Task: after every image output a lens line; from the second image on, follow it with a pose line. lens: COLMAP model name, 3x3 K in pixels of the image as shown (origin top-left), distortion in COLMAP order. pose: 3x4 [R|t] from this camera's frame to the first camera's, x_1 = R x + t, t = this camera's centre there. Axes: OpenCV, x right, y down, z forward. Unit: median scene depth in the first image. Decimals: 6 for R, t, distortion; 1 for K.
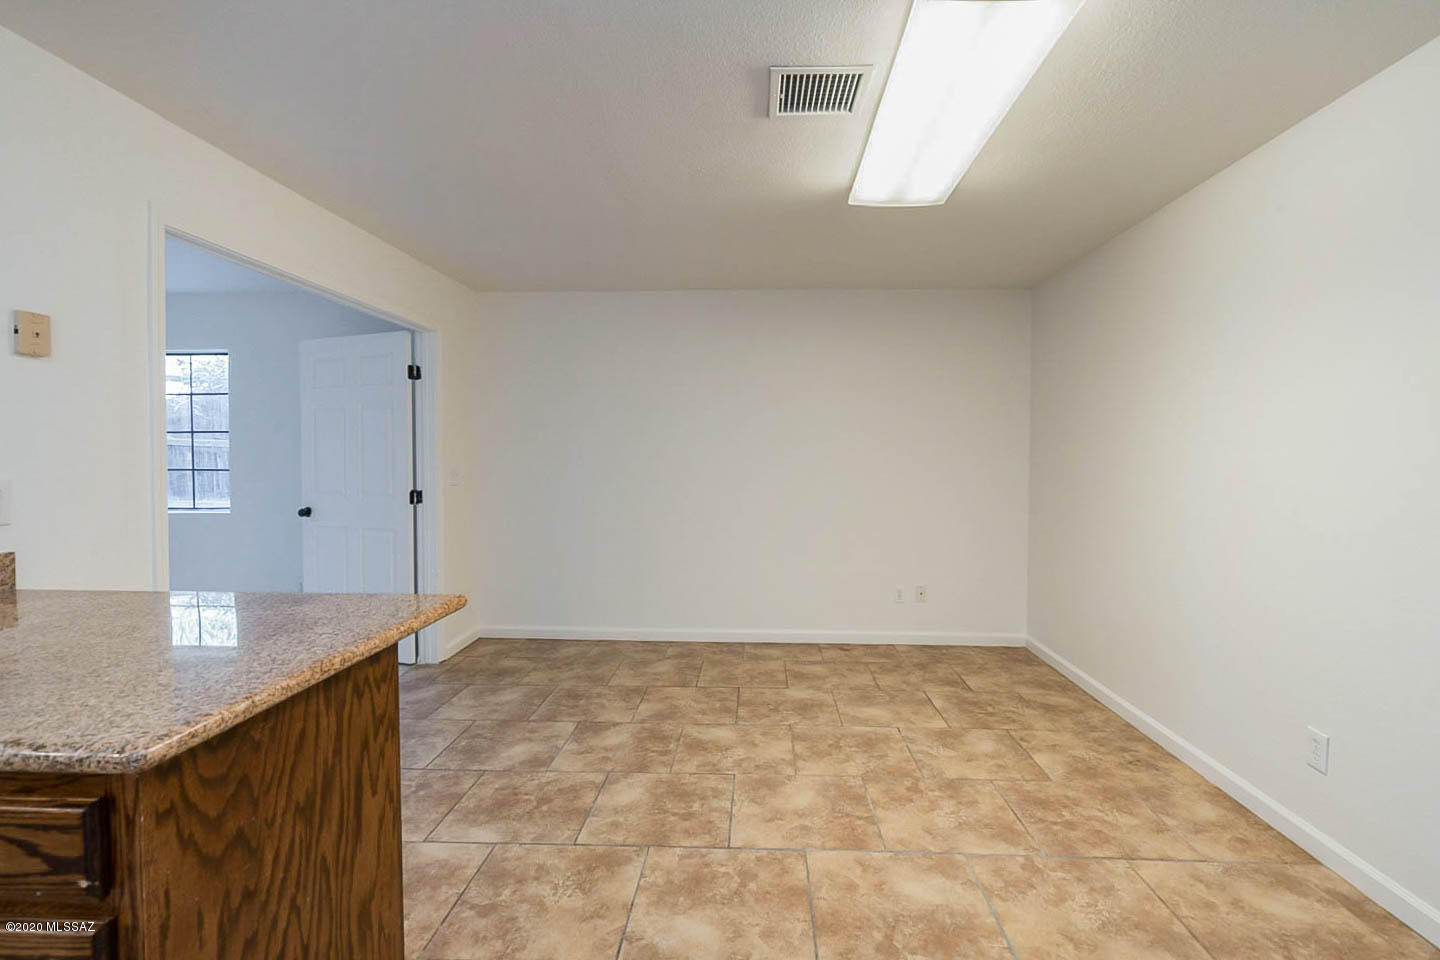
lens RADIAL K [[665.3, 0, 727.8], [0, 665.3, 480.5], [0, 0, 1]] dist [-0.000359, 0.000209]
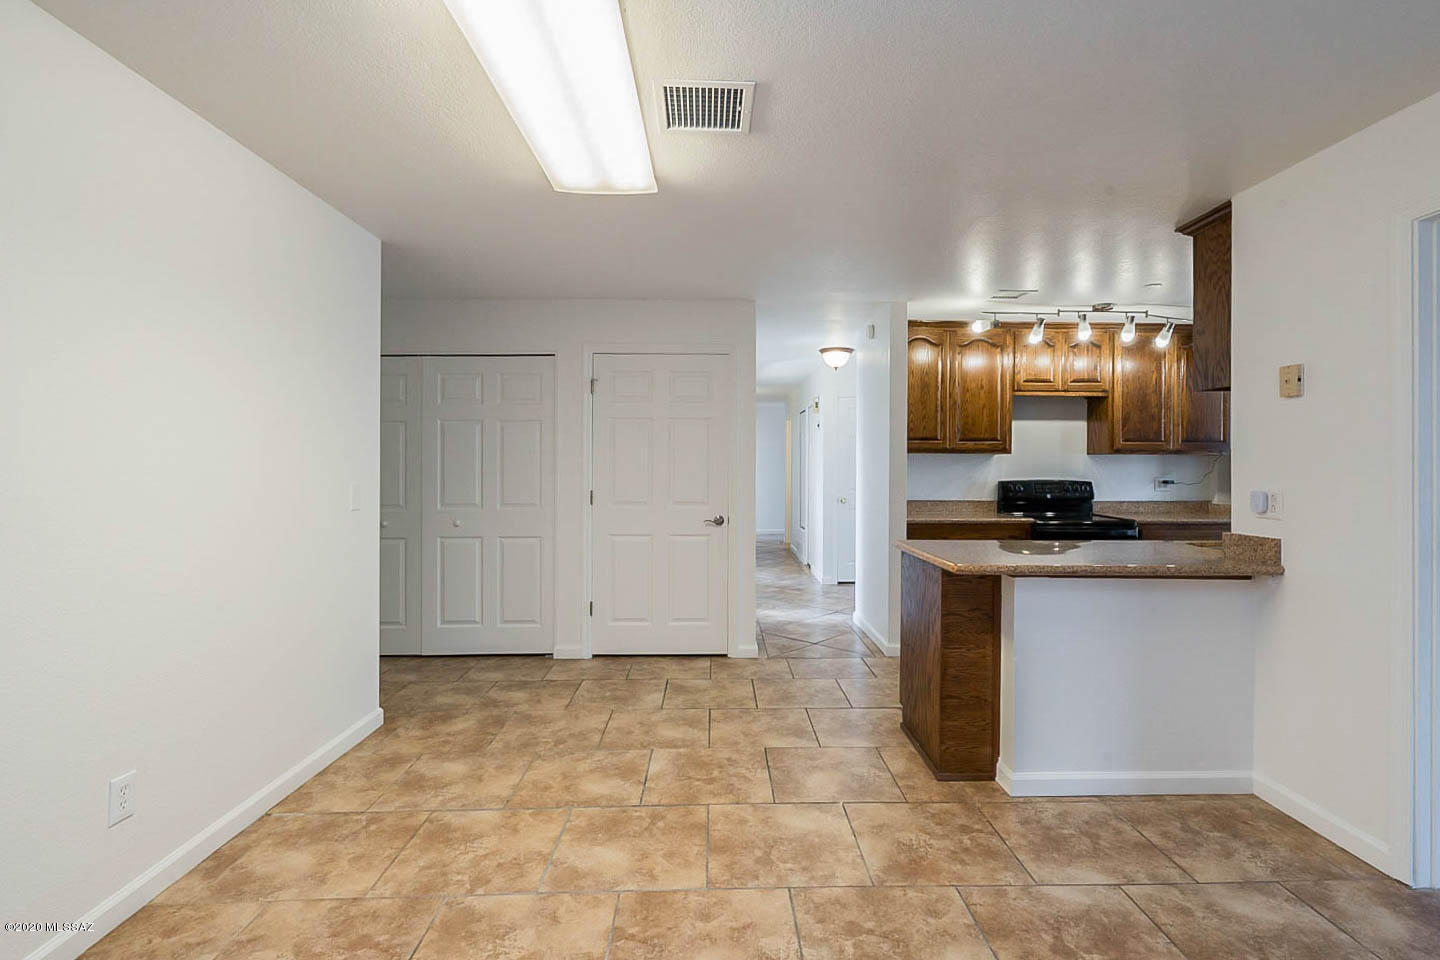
lens RADIAL K [[665.3, 0, 727.8], [0, 665.3, 480.5], [0, 0, 1]] dist [-0.000359, 0.000209]
pose [[-0.997472, -0.005193, -0.070867, 0.162117], [-0.008965, 0.998554, 0.053008, -0.067904], [0.070489, 0.053510, -0.996076, 1.970028]]
